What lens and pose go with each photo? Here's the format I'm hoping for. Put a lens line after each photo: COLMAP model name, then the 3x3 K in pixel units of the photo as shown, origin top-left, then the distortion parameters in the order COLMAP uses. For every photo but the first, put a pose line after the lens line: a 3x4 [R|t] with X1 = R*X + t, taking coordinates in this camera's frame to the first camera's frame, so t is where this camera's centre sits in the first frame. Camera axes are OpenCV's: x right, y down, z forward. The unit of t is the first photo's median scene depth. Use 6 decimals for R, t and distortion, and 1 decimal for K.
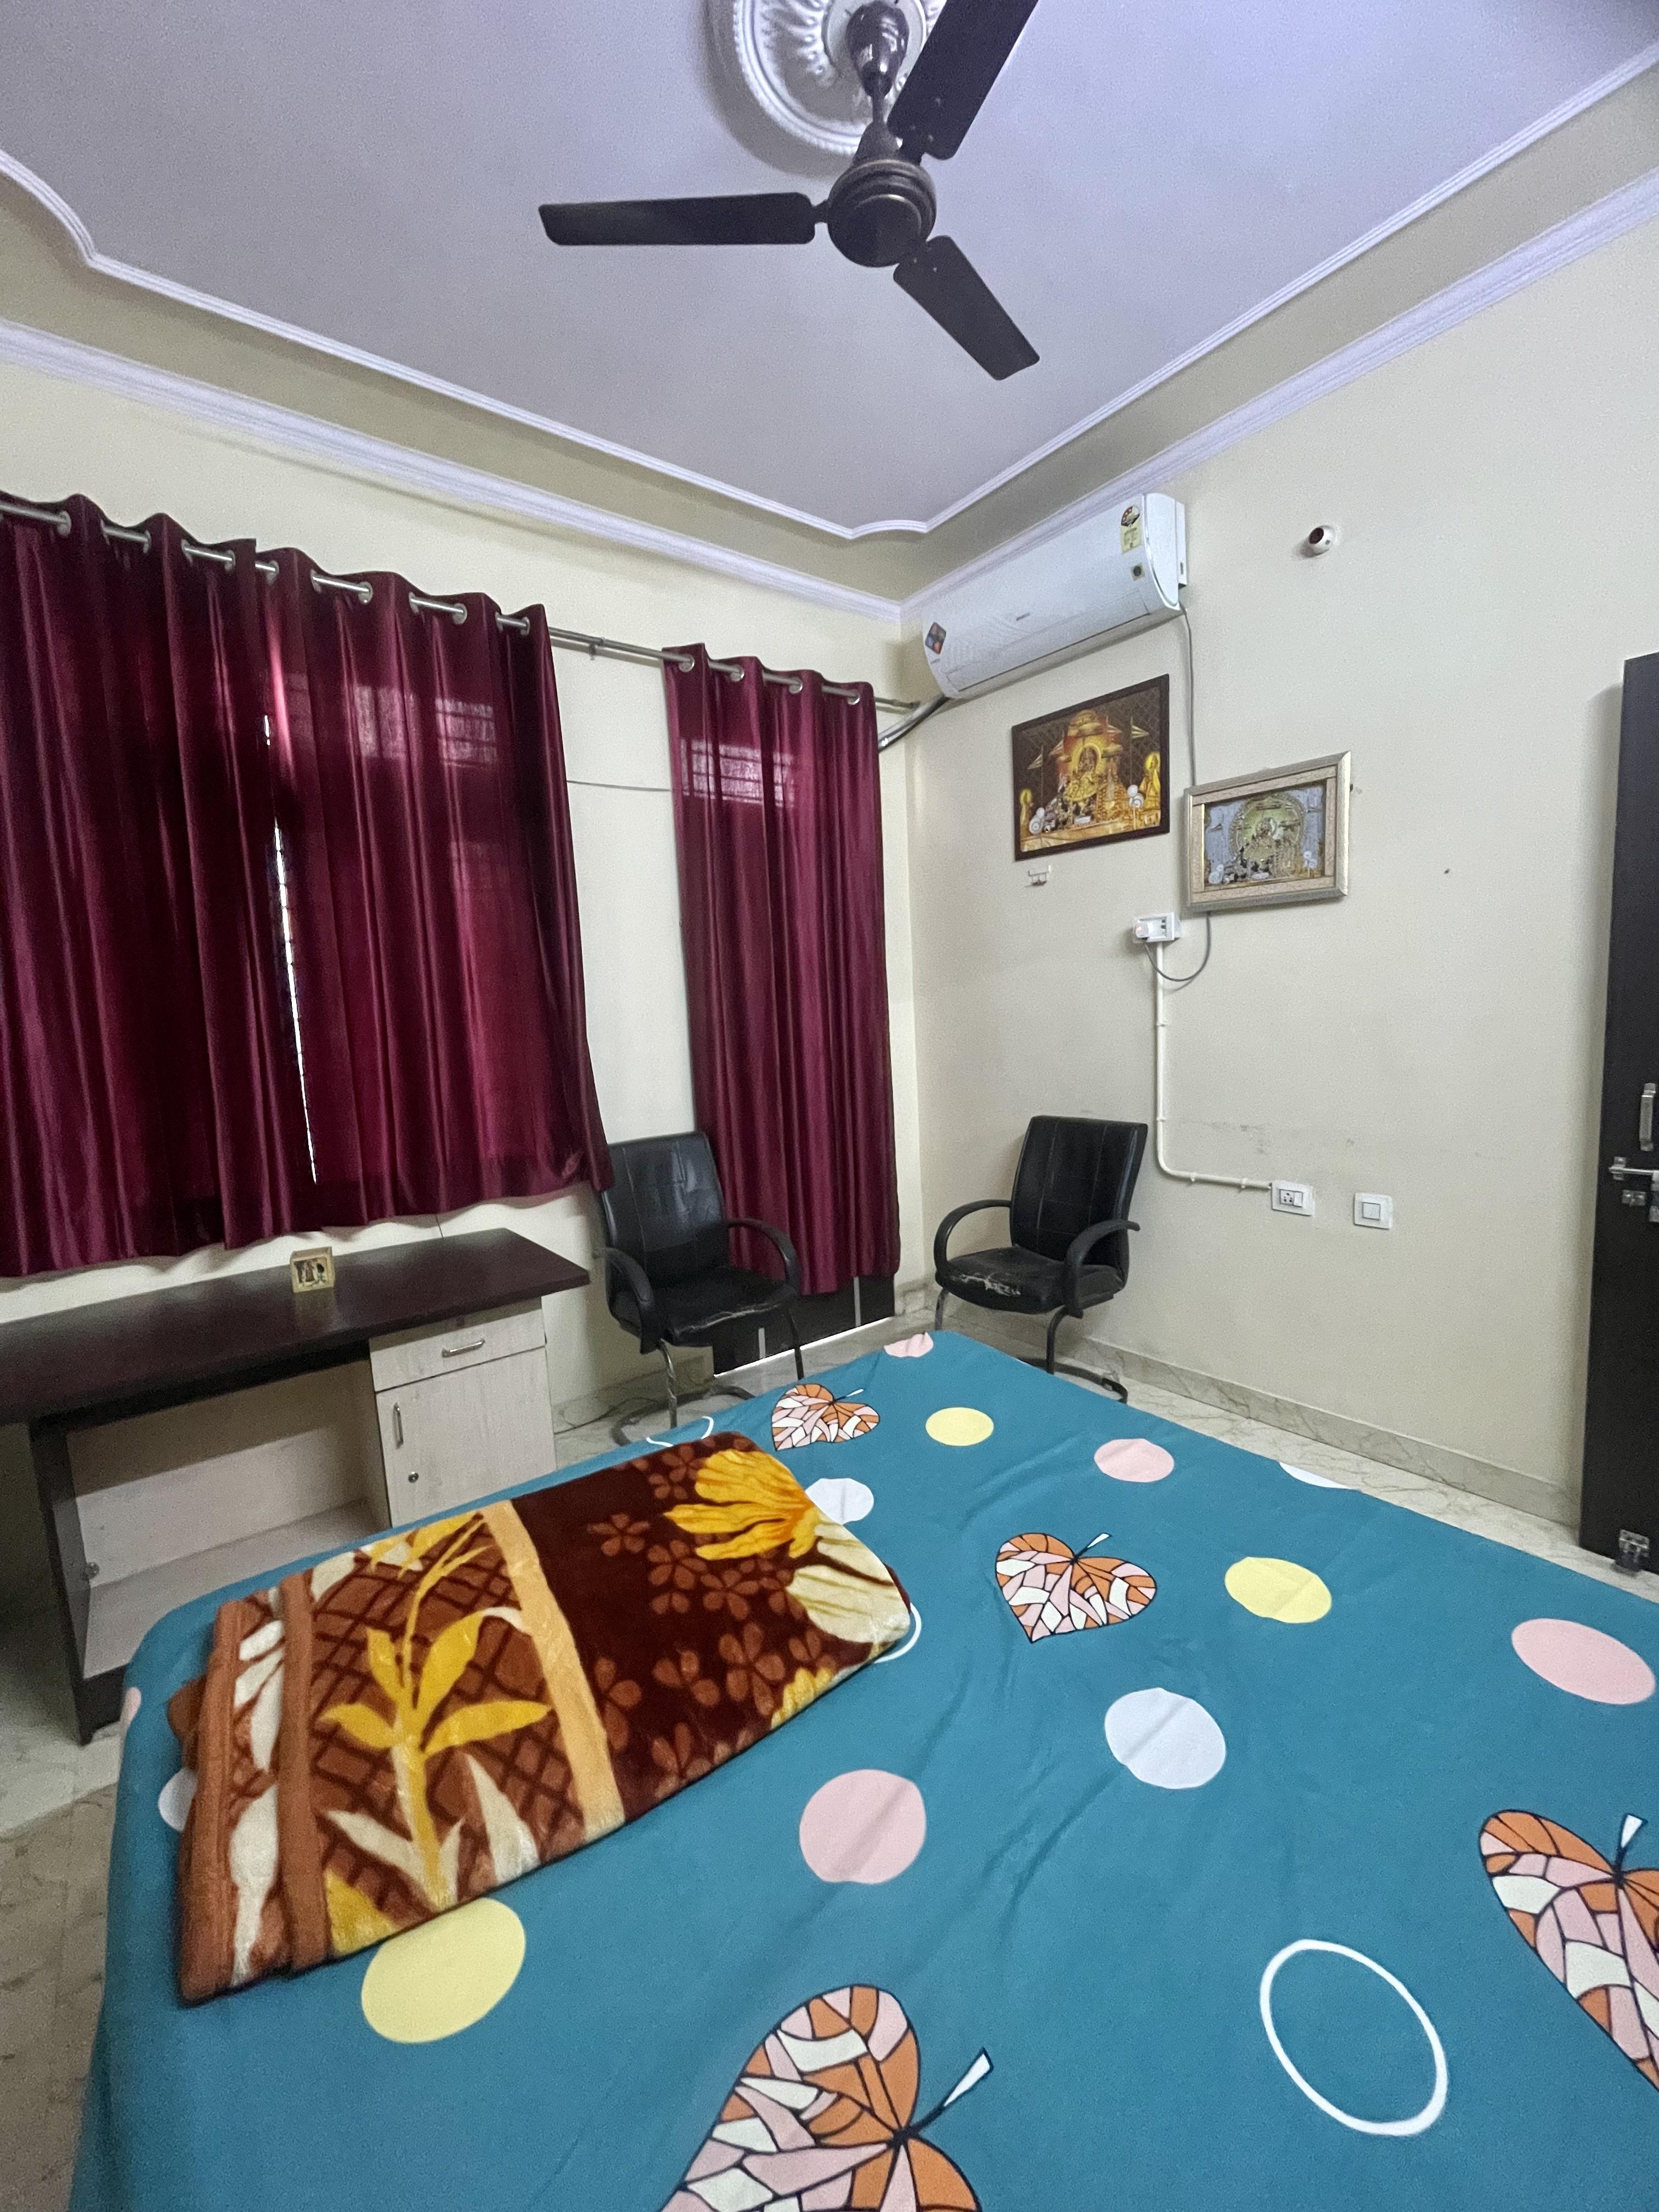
lens RADIAL K [[900.0, 0, 826.2], [0, 900.0, 1099.3], [0, 0, 1]] dist [-0.001561, 0.000026]
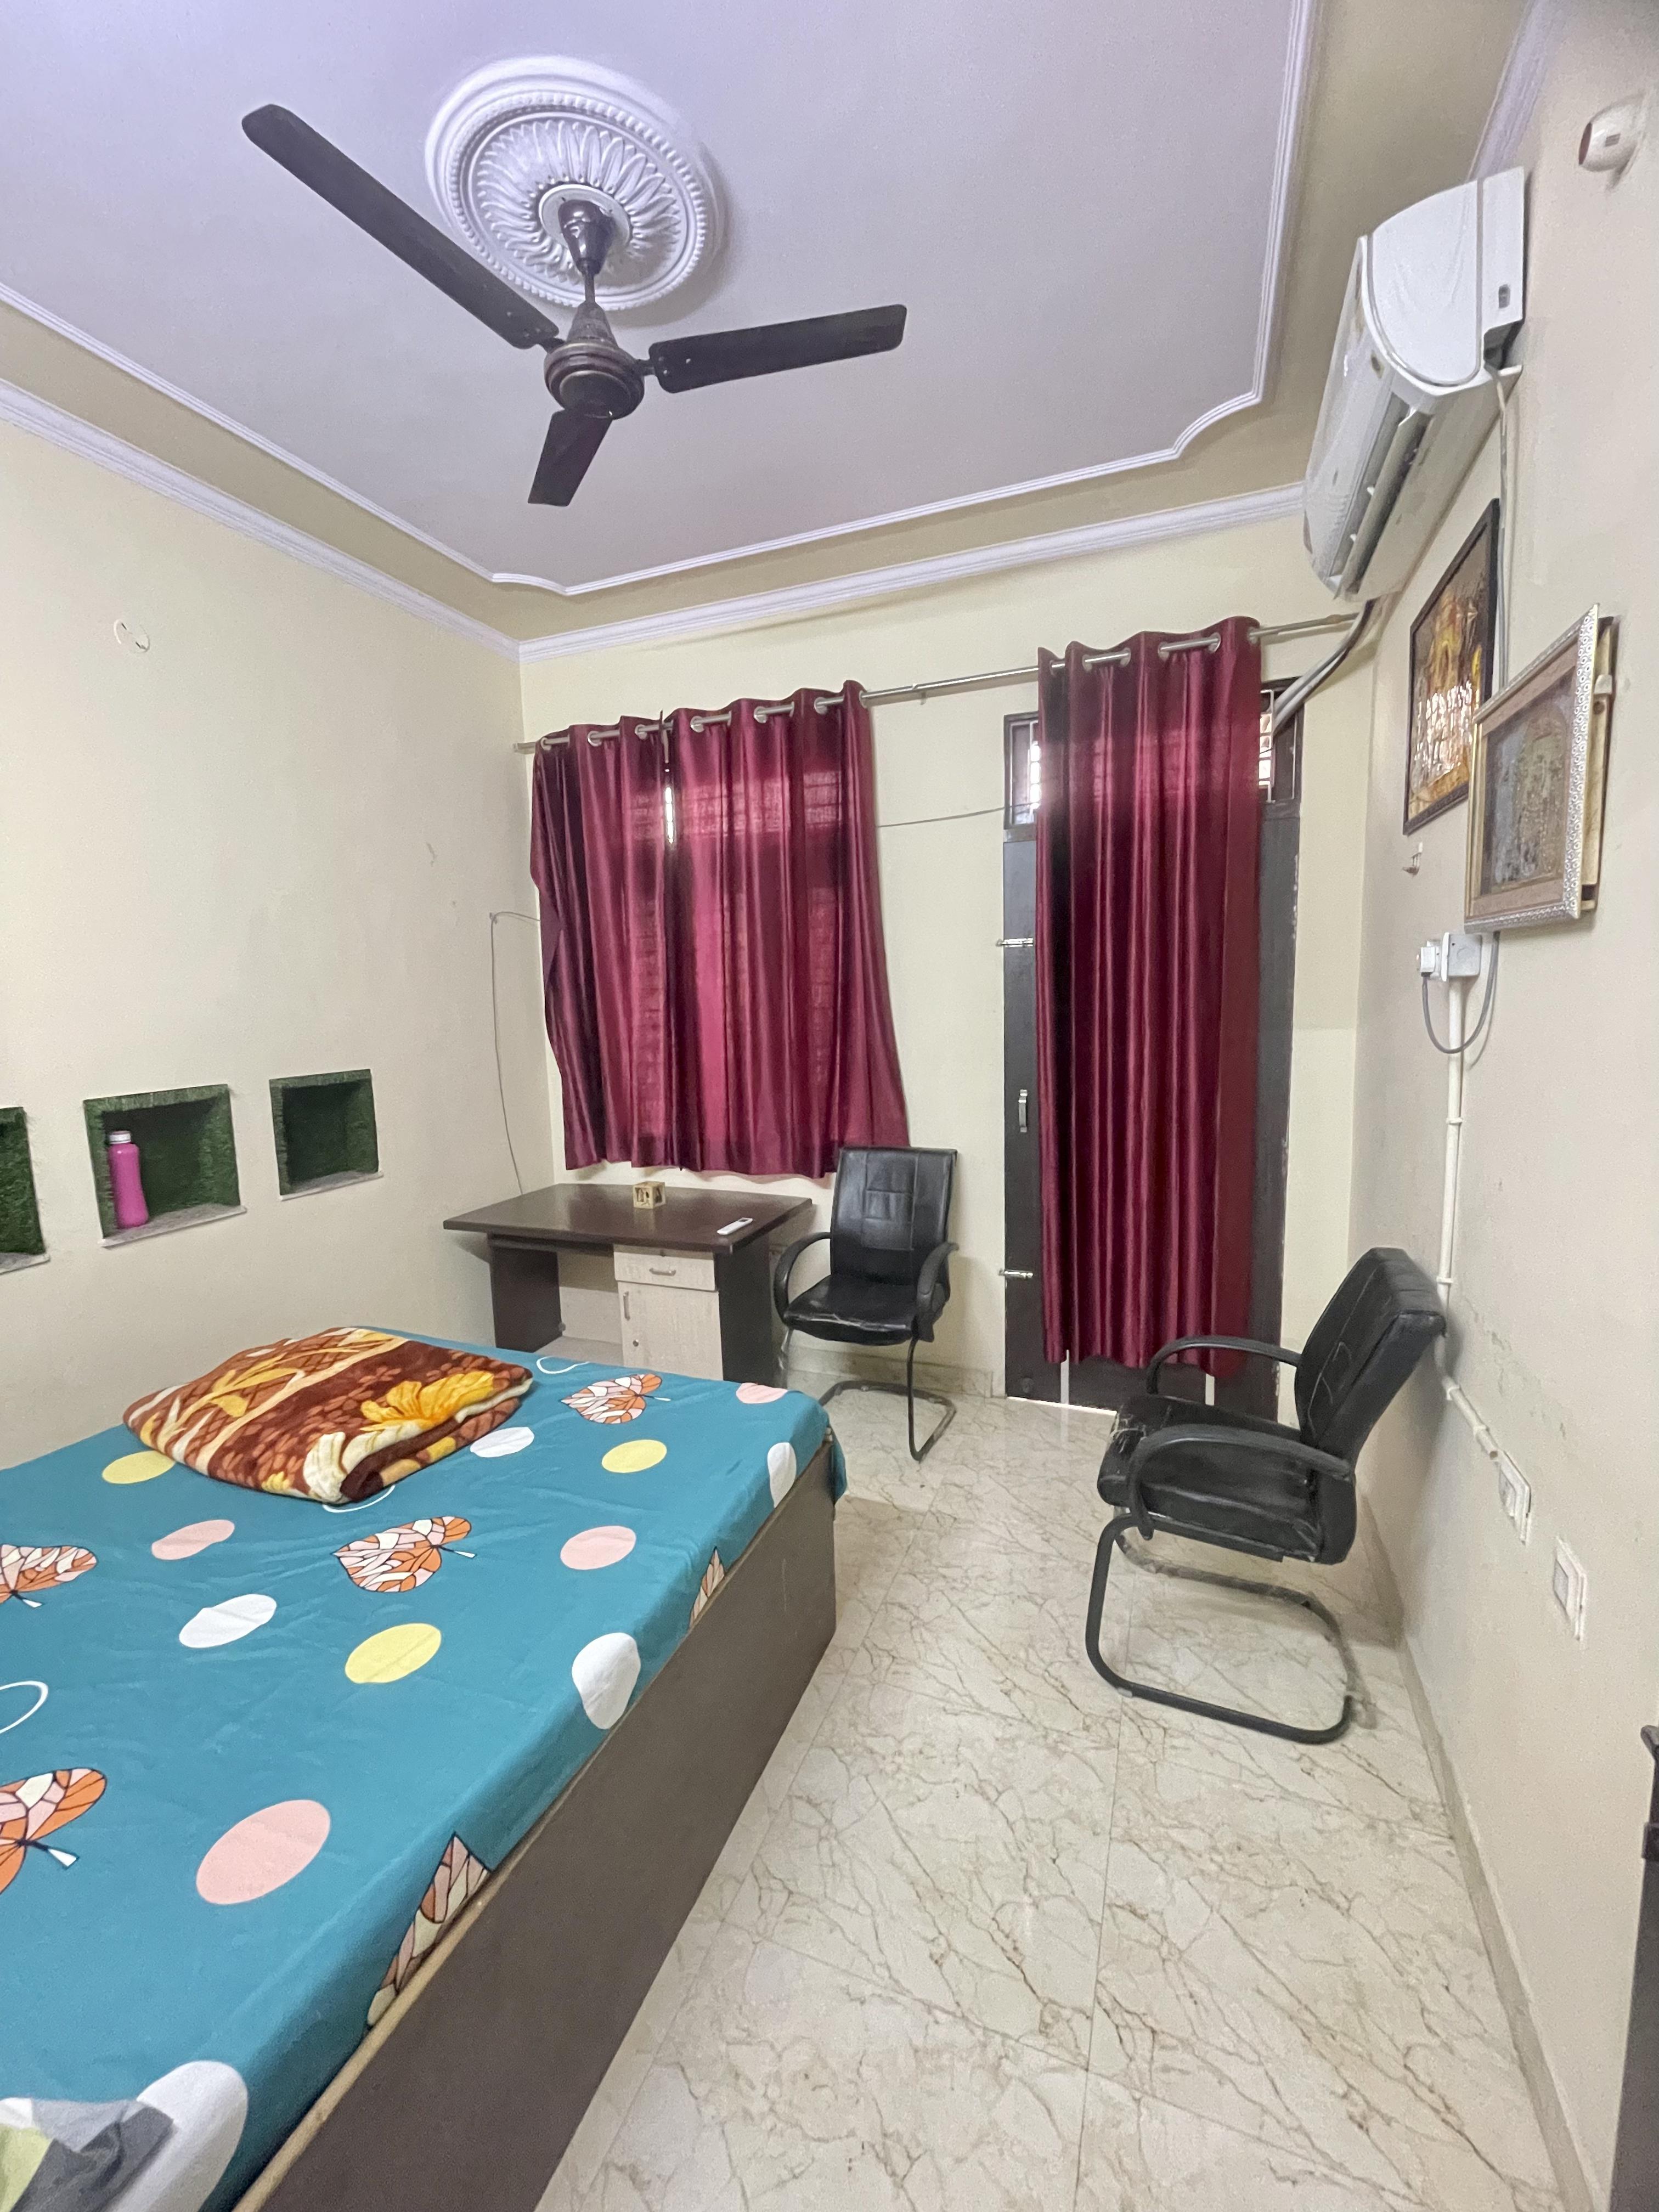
lens RADIAL K [[900.0, 0, 826.2], [0, 900.0, 1099.3], [0, 0, 1]] dist [-0.001561, 0.000026]
pose [[0.502968, 0.138562, -0.853126, 1.647124], [-0.089246, 0.990116, 0.108195, -0.309729], [0.859685, 0.021719, 0.510362, 0.885284]]
